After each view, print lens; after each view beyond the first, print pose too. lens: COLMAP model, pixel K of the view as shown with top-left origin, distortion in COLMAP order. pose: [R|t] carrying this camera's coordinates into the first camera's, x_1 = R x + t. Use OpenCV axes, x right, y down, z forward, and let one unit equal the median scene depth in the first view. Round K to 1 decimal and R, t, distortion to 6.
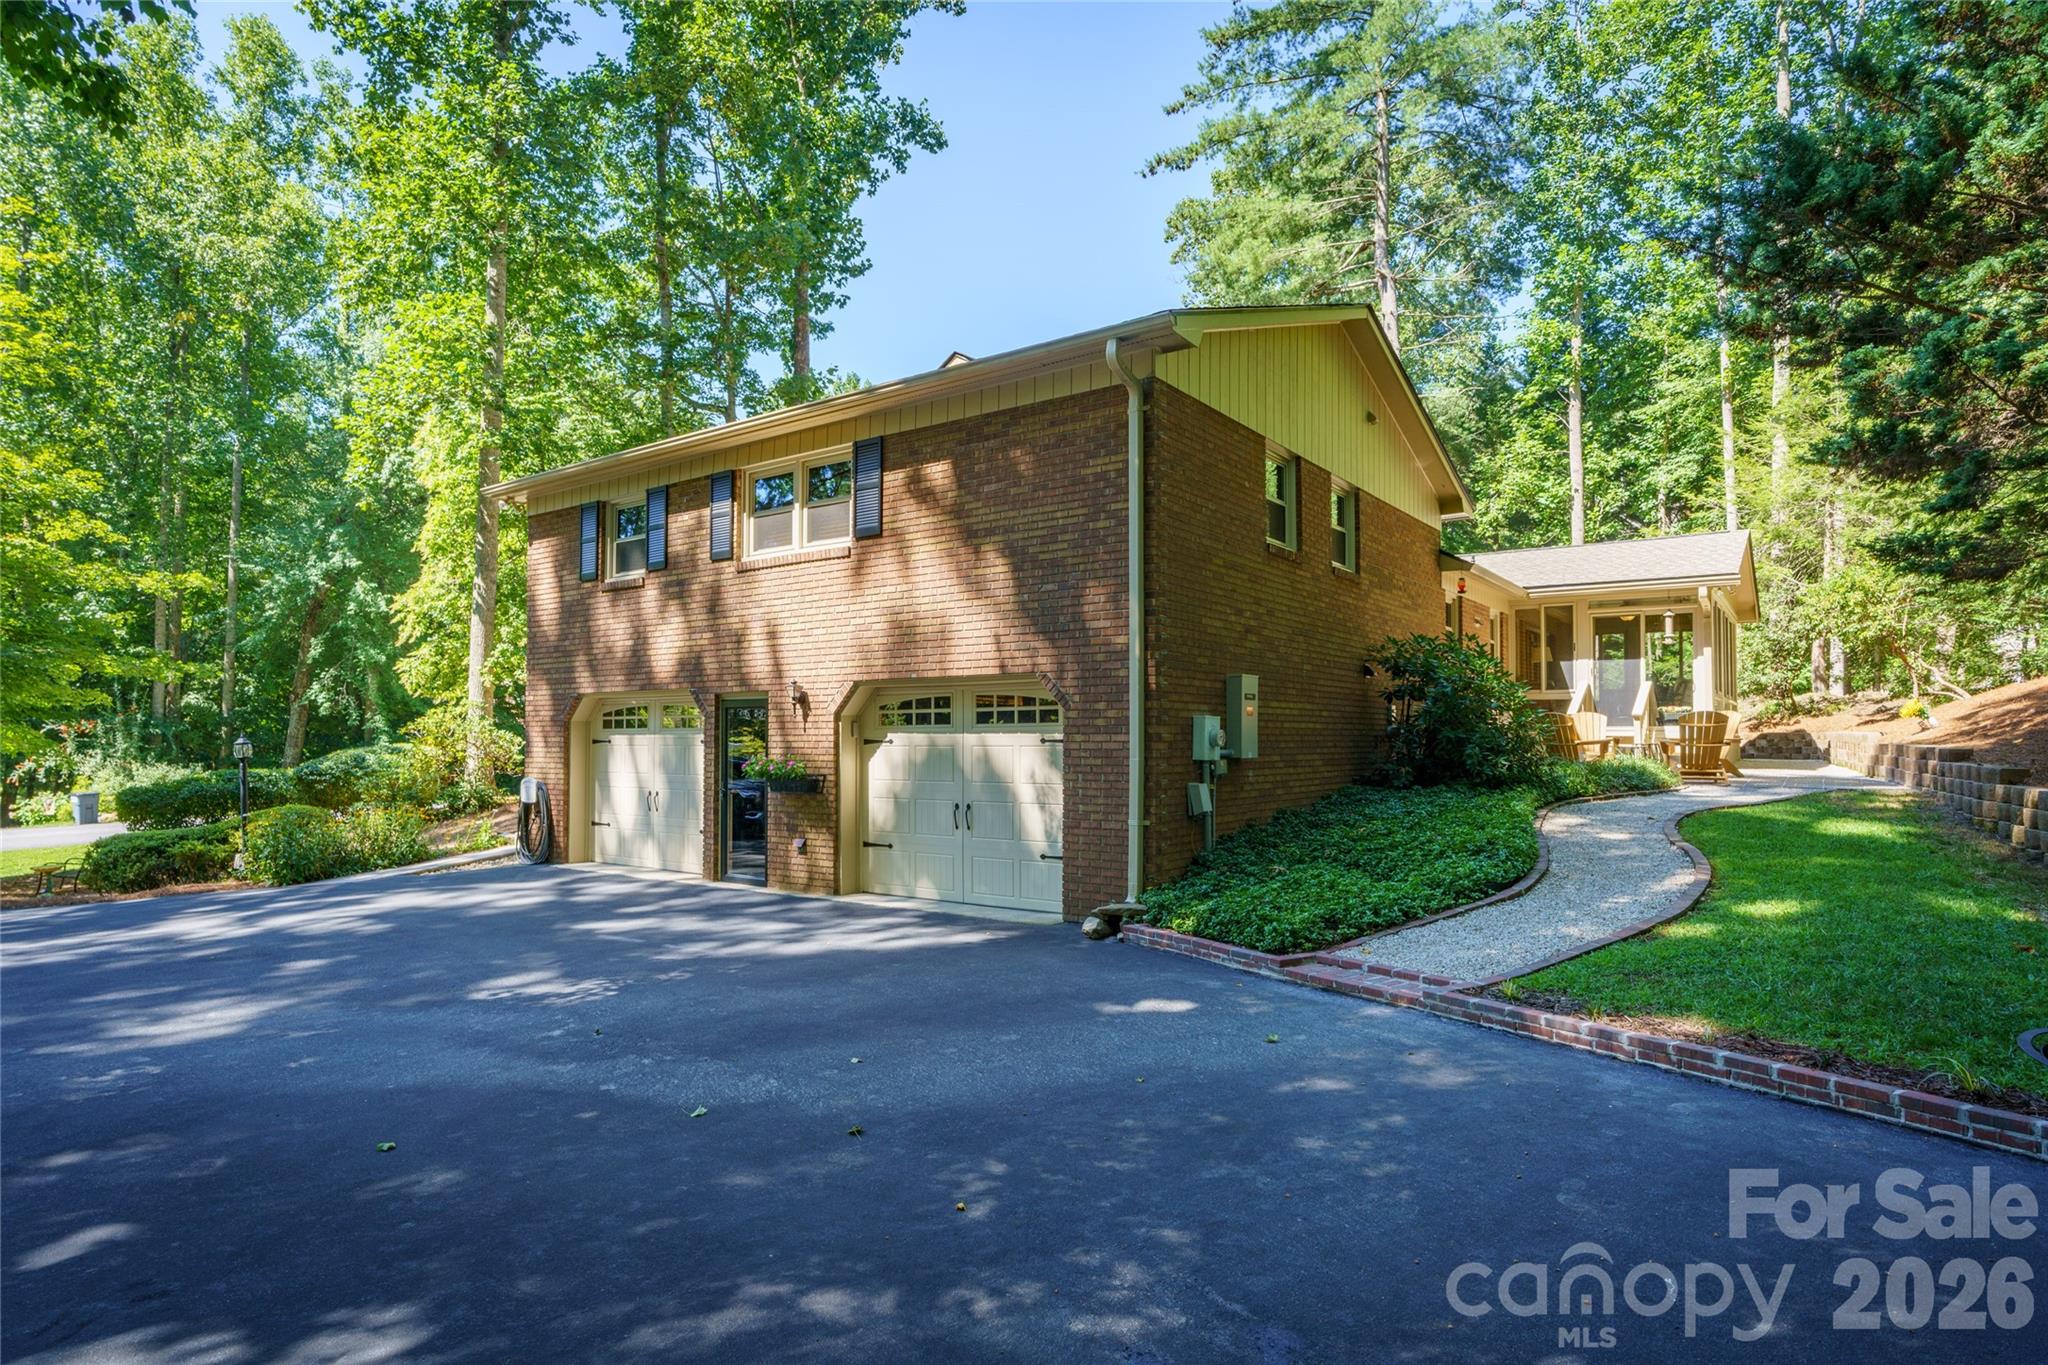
lens RADIAL K [[1096.7, 0, 1032.3], [0, 1096.7, 696.9], [0, 0, 1]] dist [-0.001336, -0.002646]
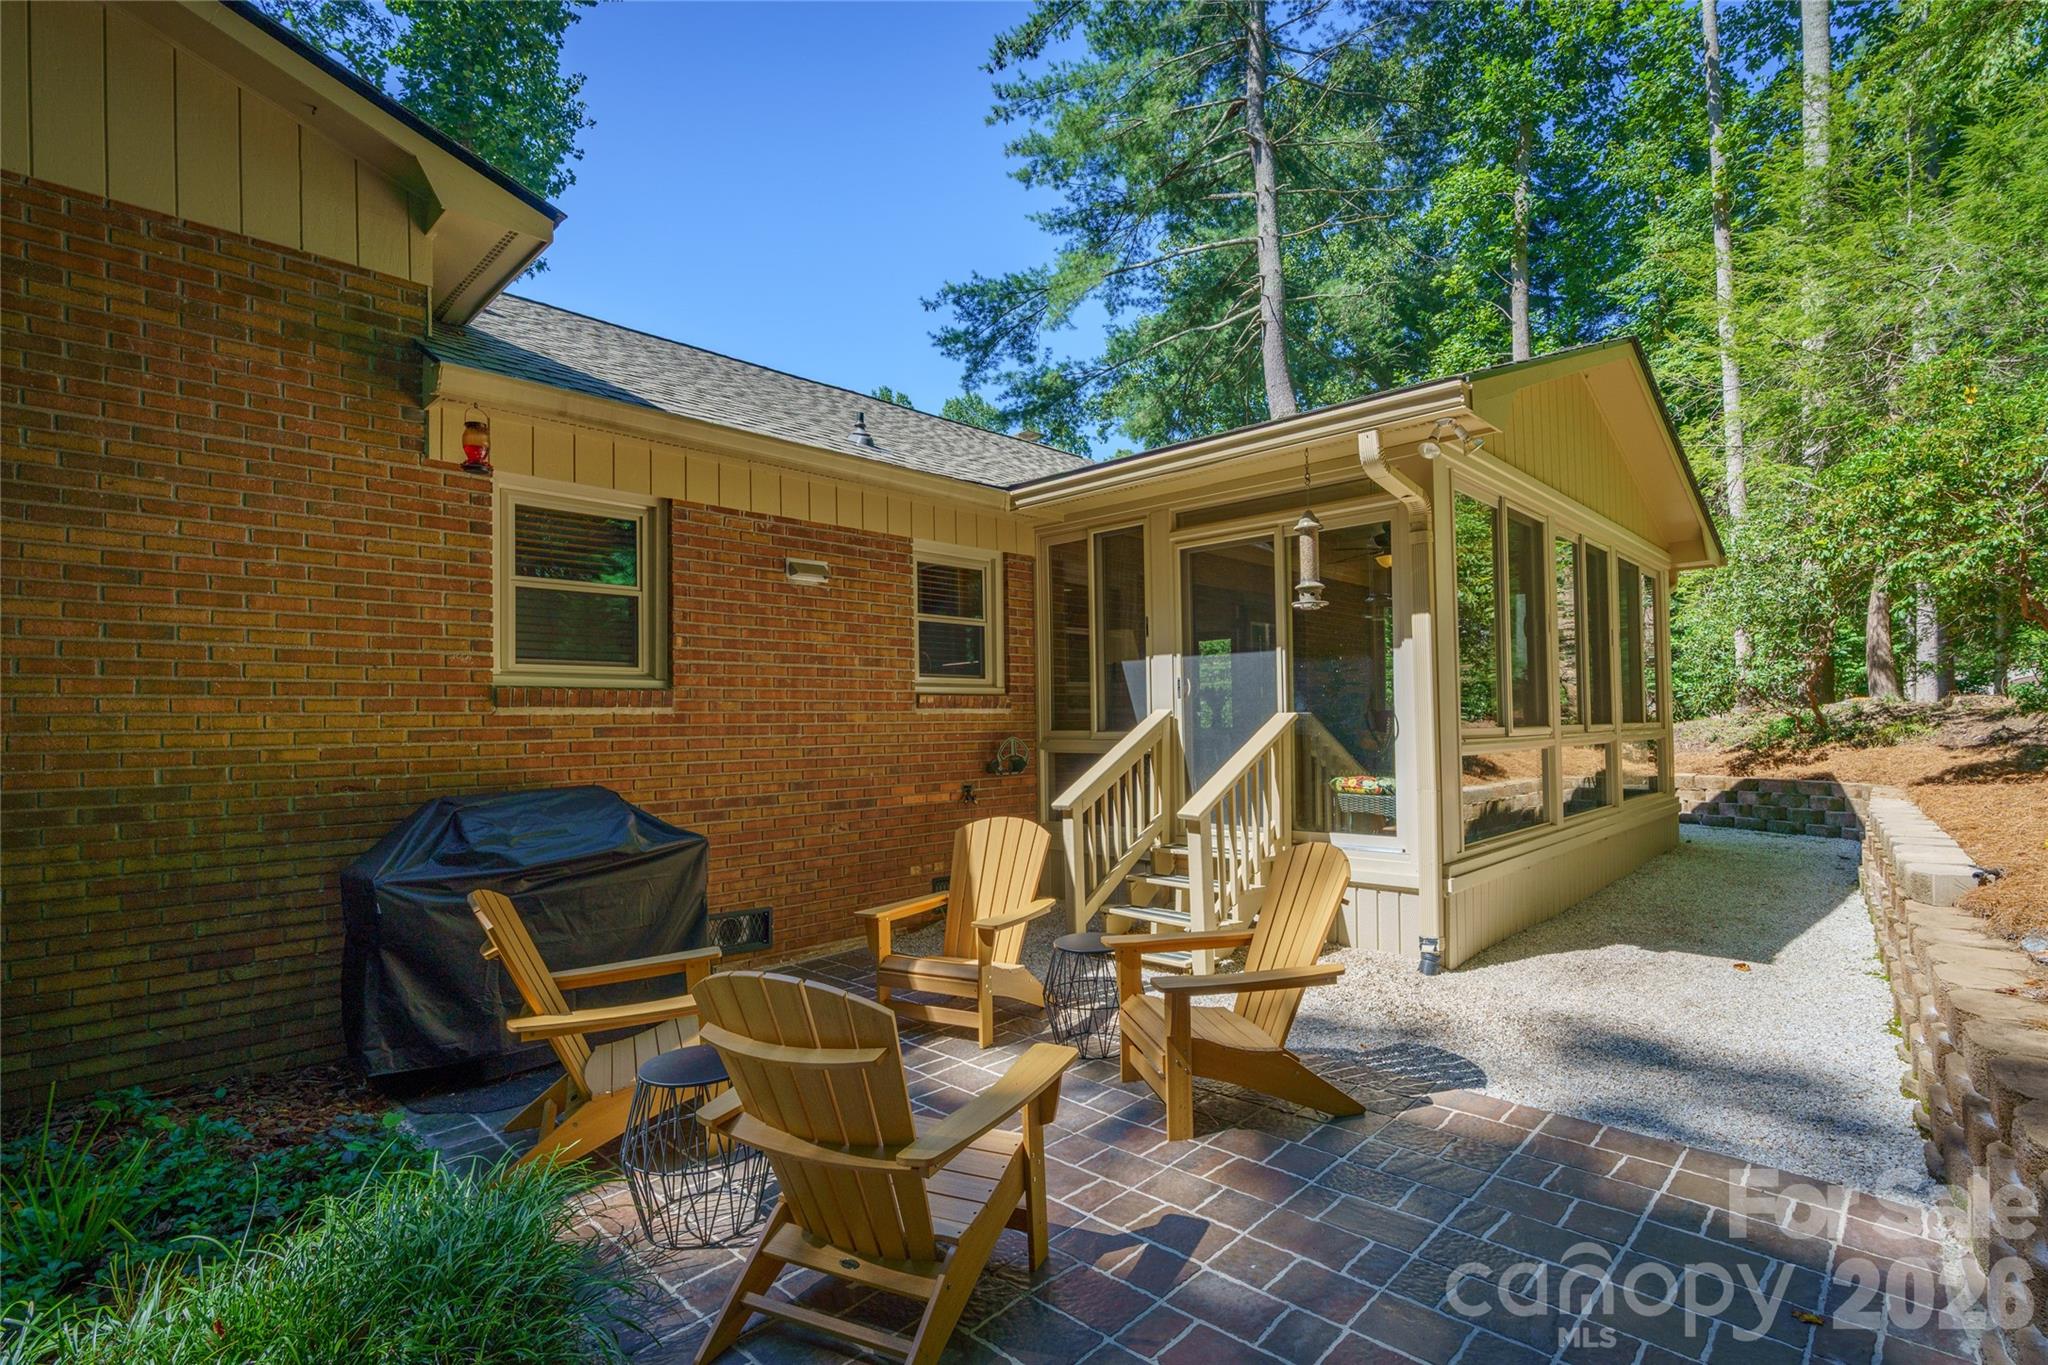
lens RADIAL K [[975.3, 0, 1022.3], [0, 975.3, 699.4], [0, 0, 1]] dist [-0.004613, -0.000744]
pose [[0.989426, -0.019800, -0.143682, 0.386658], [0.021008, 0.999756, 0.006893, -0.015697], [0.143510, -0.009839, 0.989600, 0.484734]]
